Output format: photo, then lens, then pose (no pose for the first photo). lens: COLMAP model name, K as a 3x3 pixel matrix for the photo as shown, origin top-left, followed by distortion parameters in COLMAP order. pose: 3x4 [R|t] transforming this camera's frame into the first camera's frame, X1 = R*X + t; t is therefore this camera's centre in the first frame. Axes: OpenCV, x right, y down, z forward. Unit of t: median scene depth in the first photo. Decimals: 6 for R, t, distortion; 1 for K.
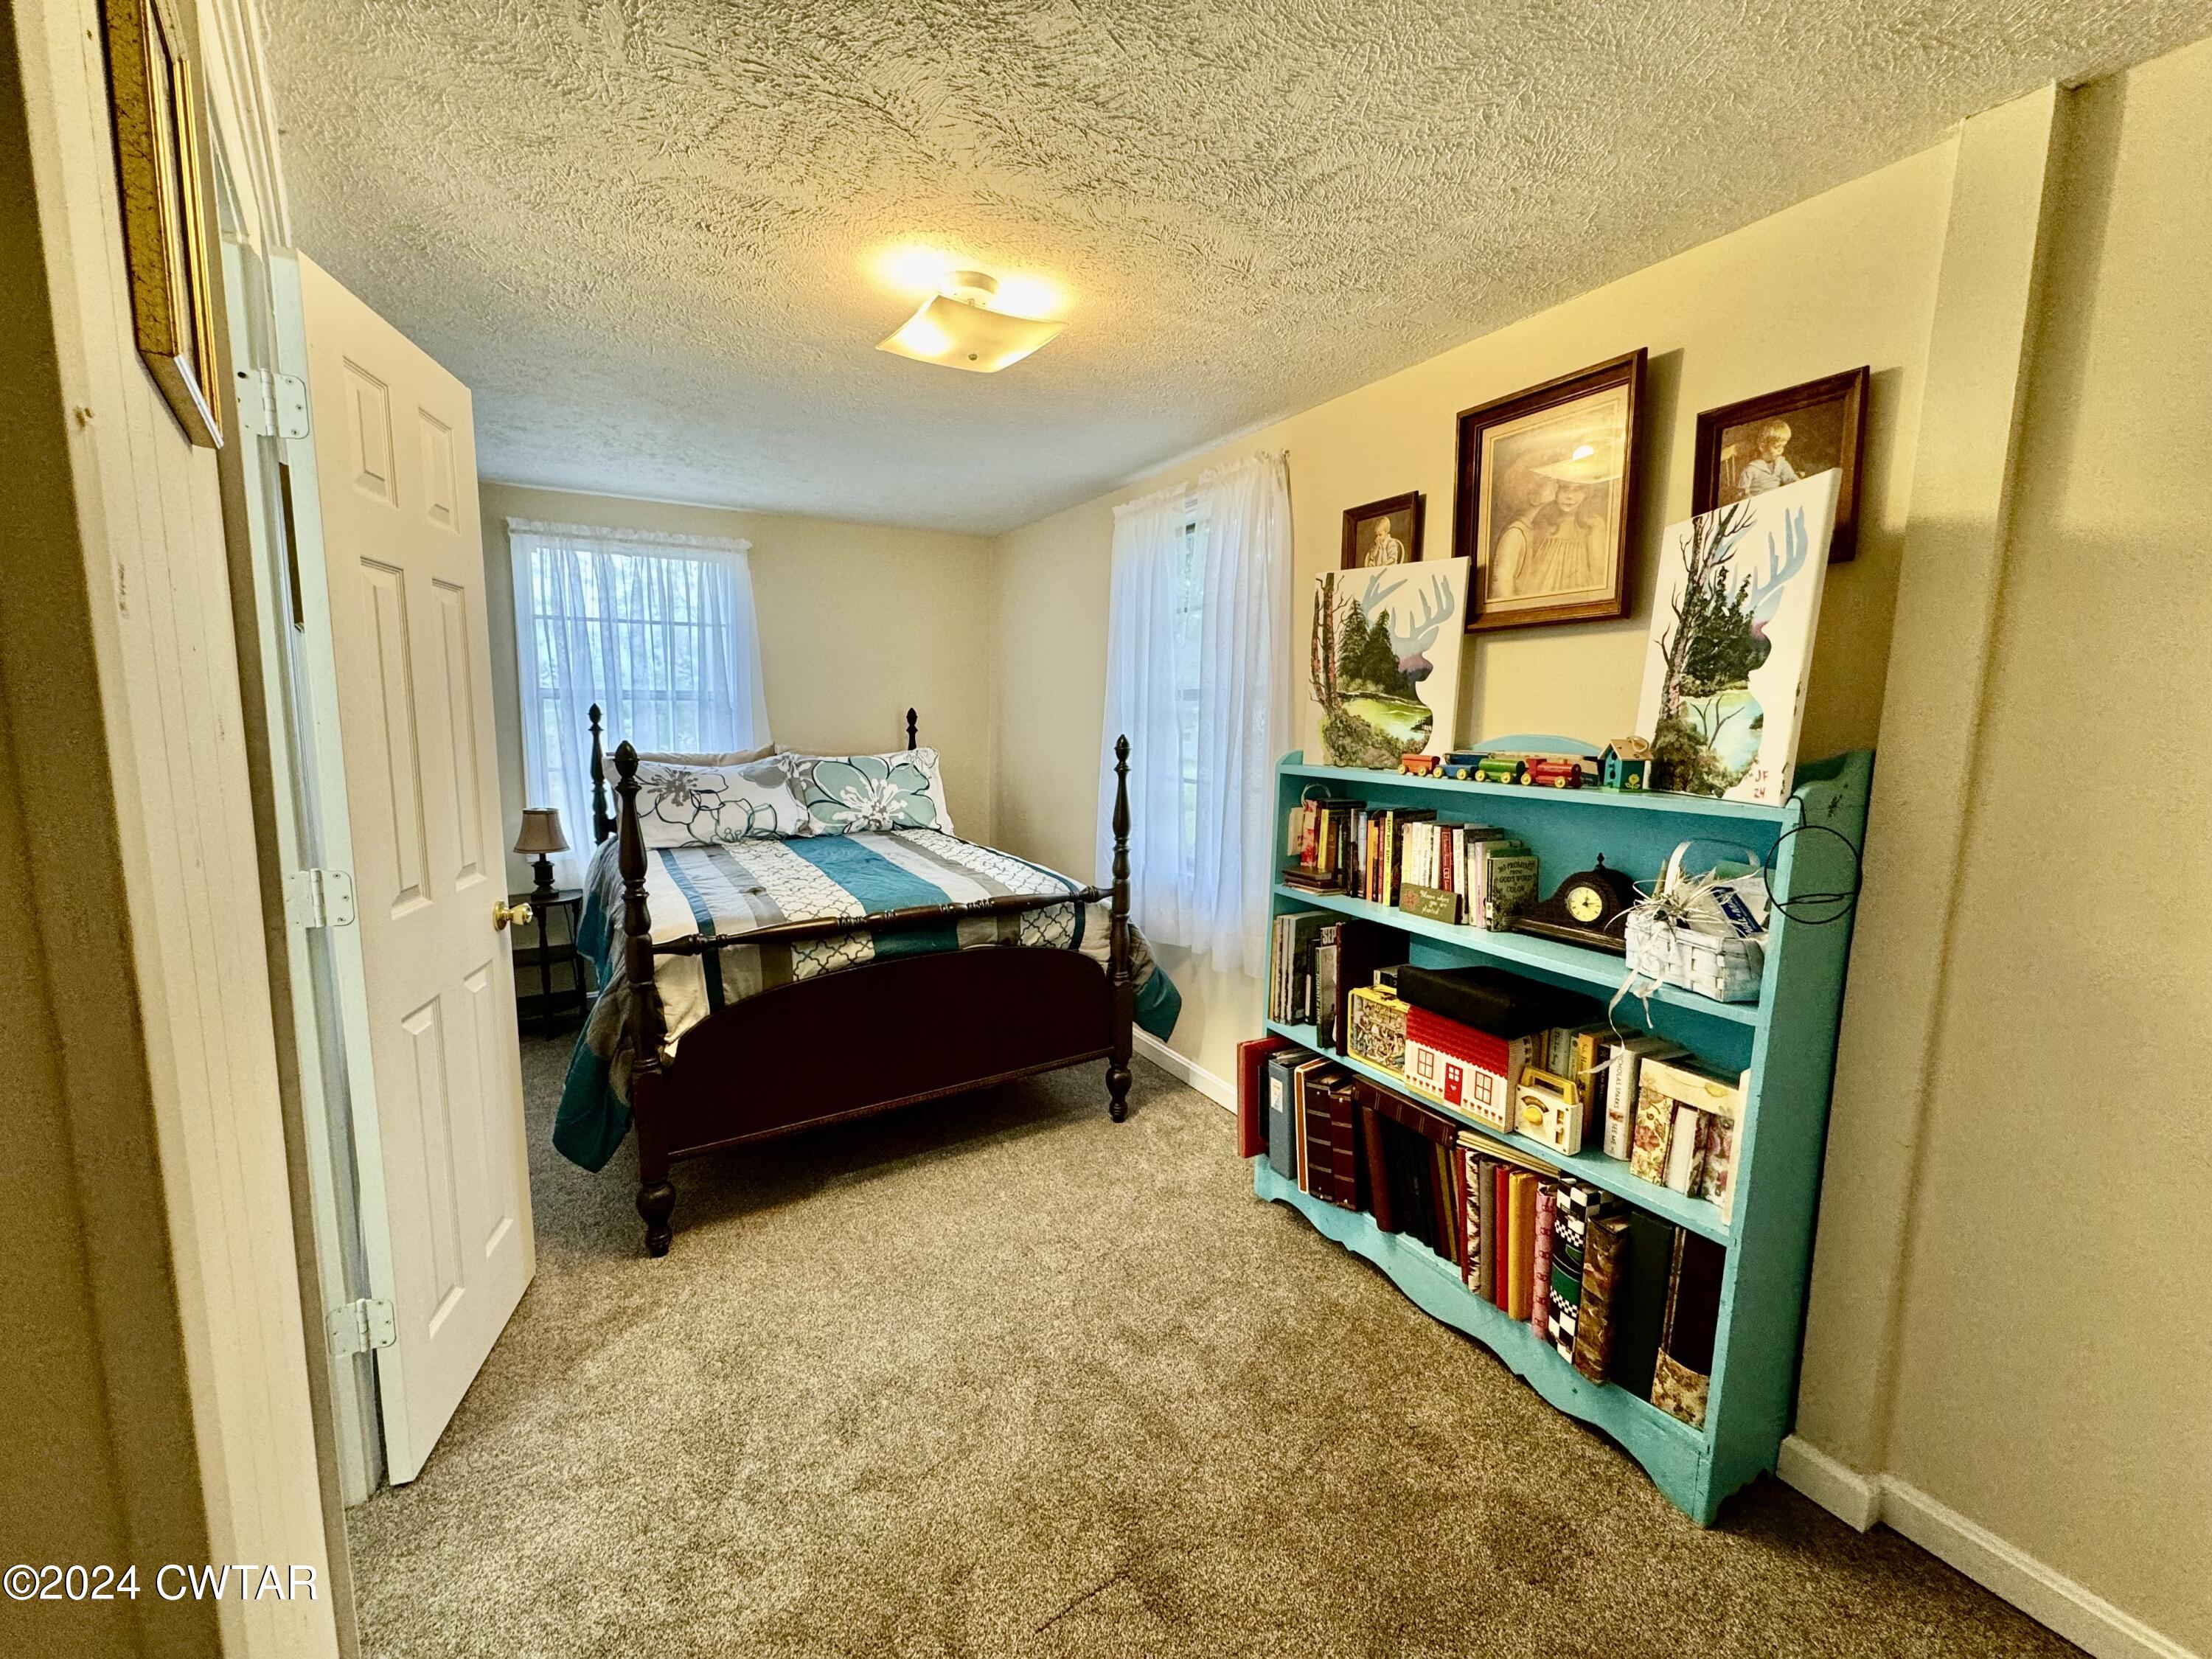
lens RADIAL K [[883.3, 0, 1103.2], [0, 883.3, 825.9], [0, 0, 1]] dist [-0.001407, 0.000548]
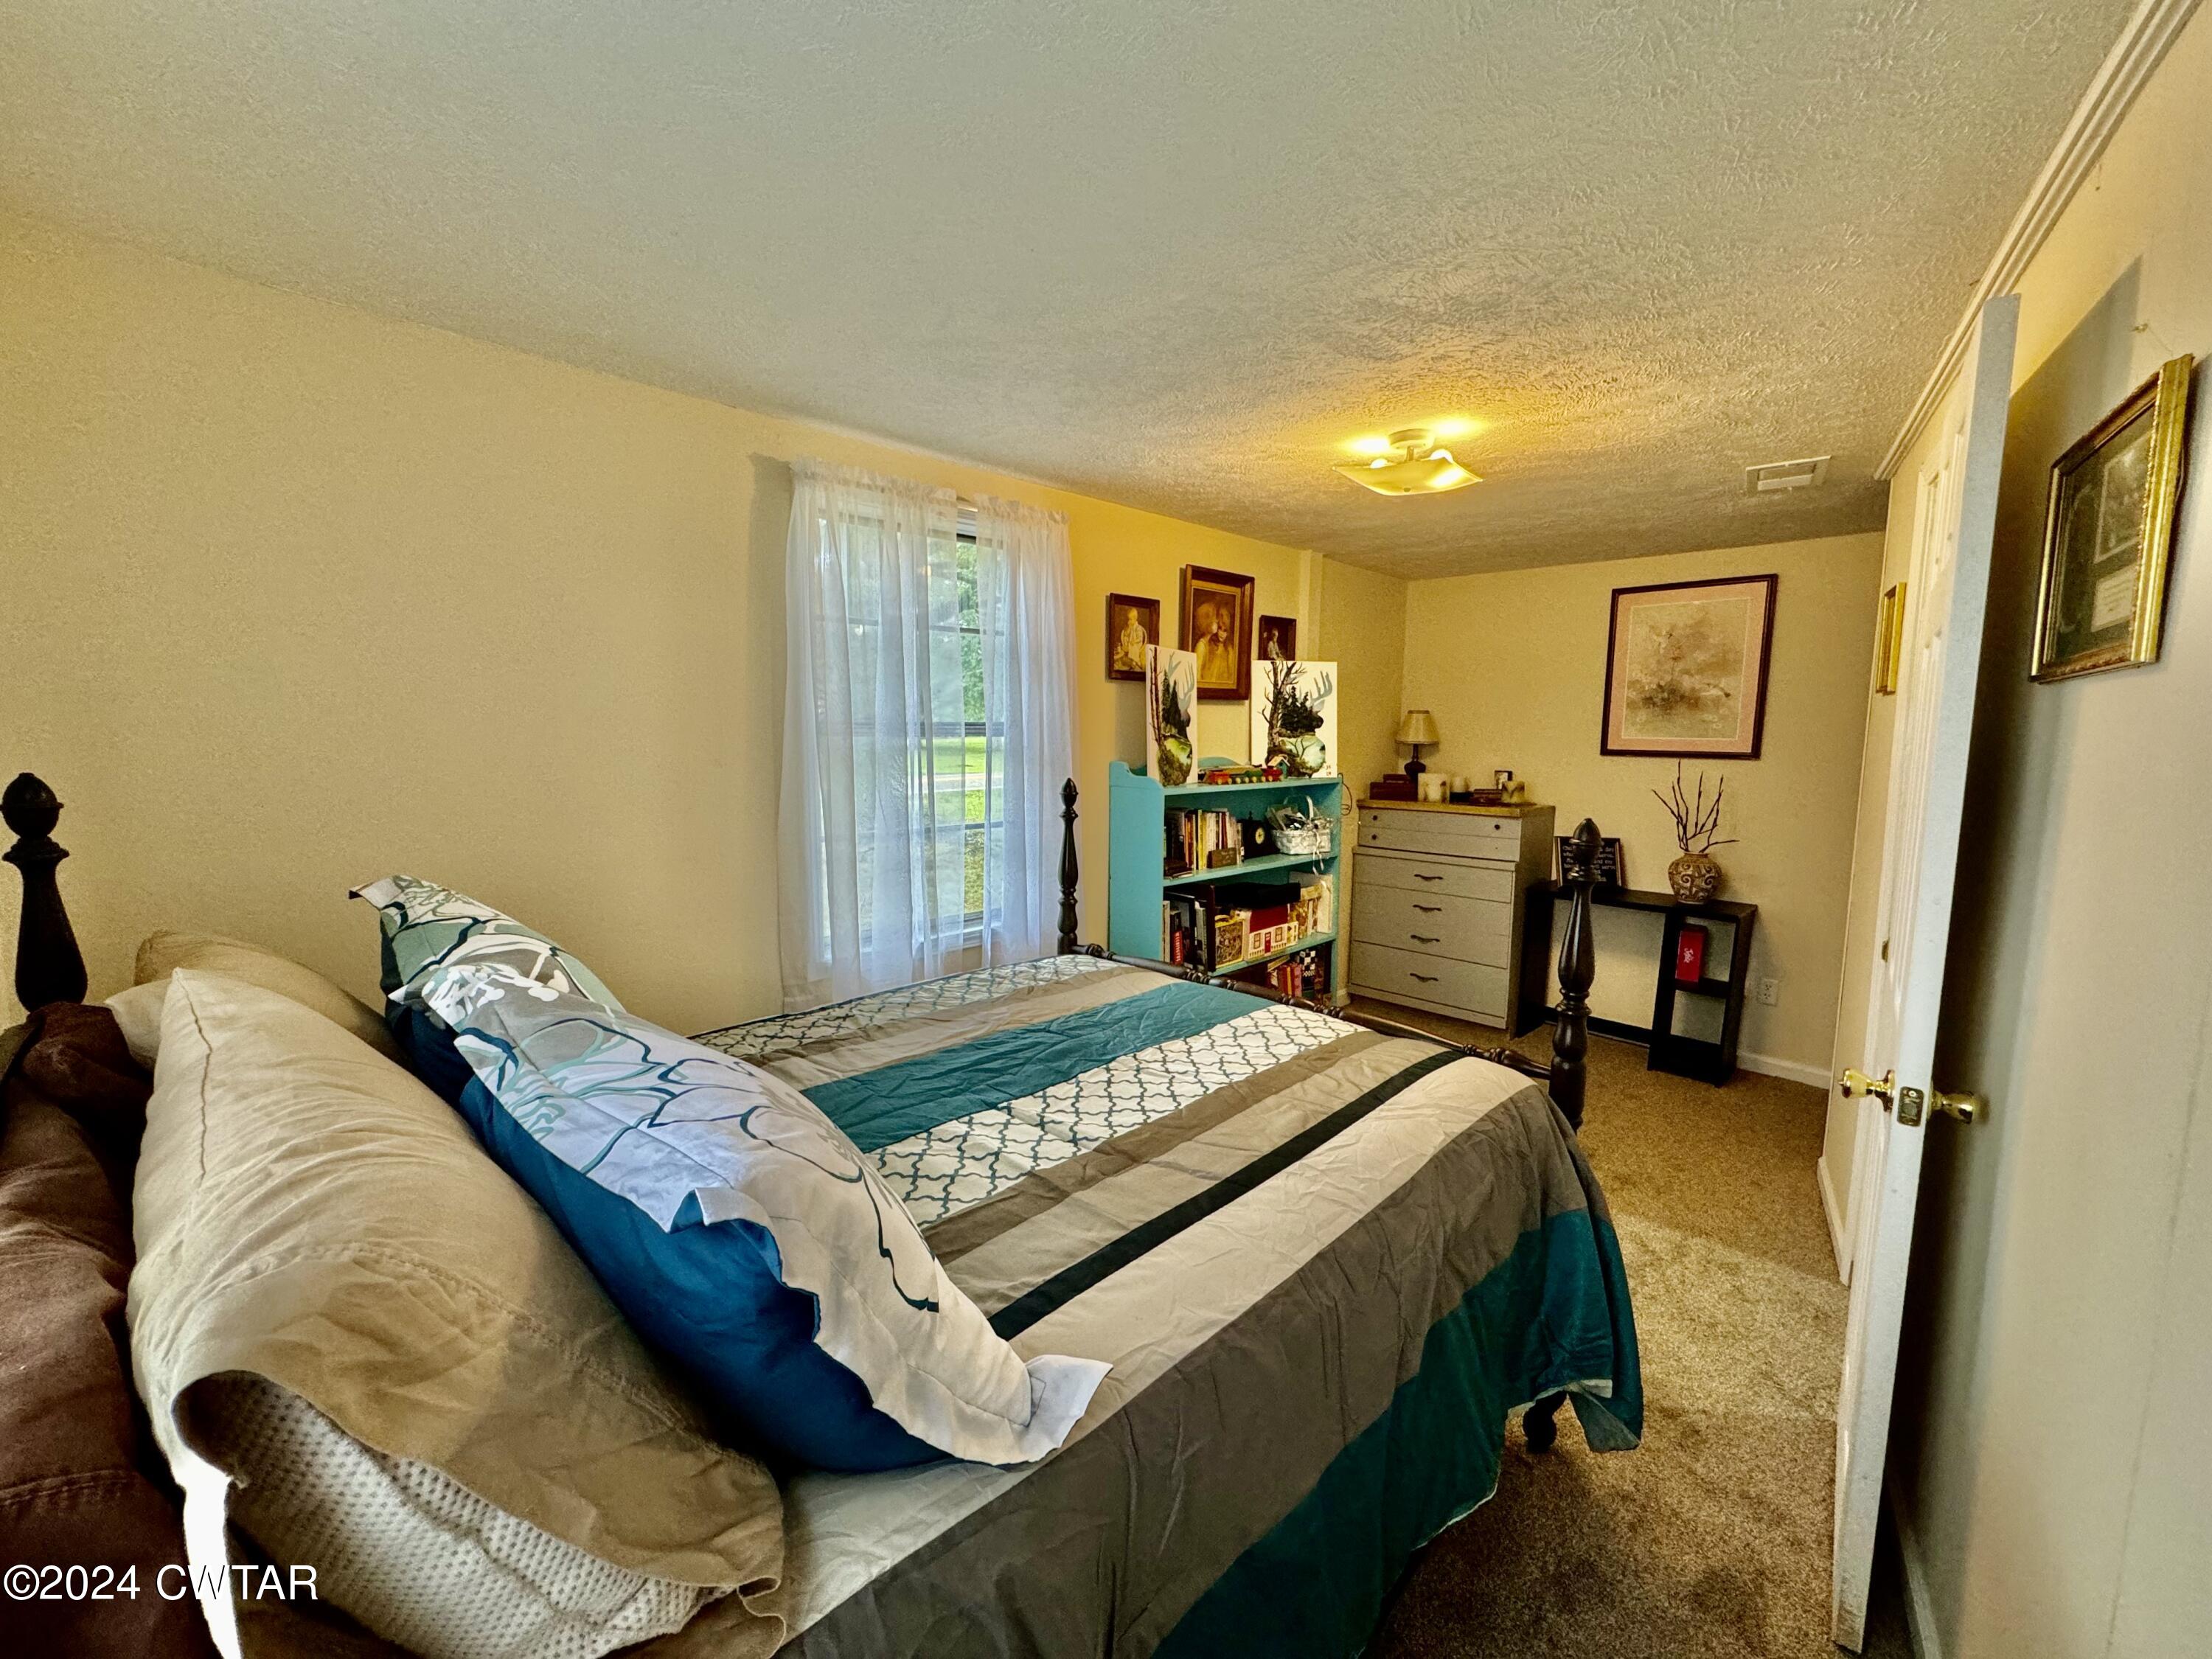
lens RADIAL K [[883.3, 0, 1103.8], [0, 883.3, 828.3], [0, 0, 1]] dist [-0.001407, 0.000548]
pose [[-0.265949, -0.121410, 0.956311, -1.267066], [0.114289, 0.981069, 0.156337, -0.278387], [-0.957188, 0.150874, -0.247038, 1.739227]]
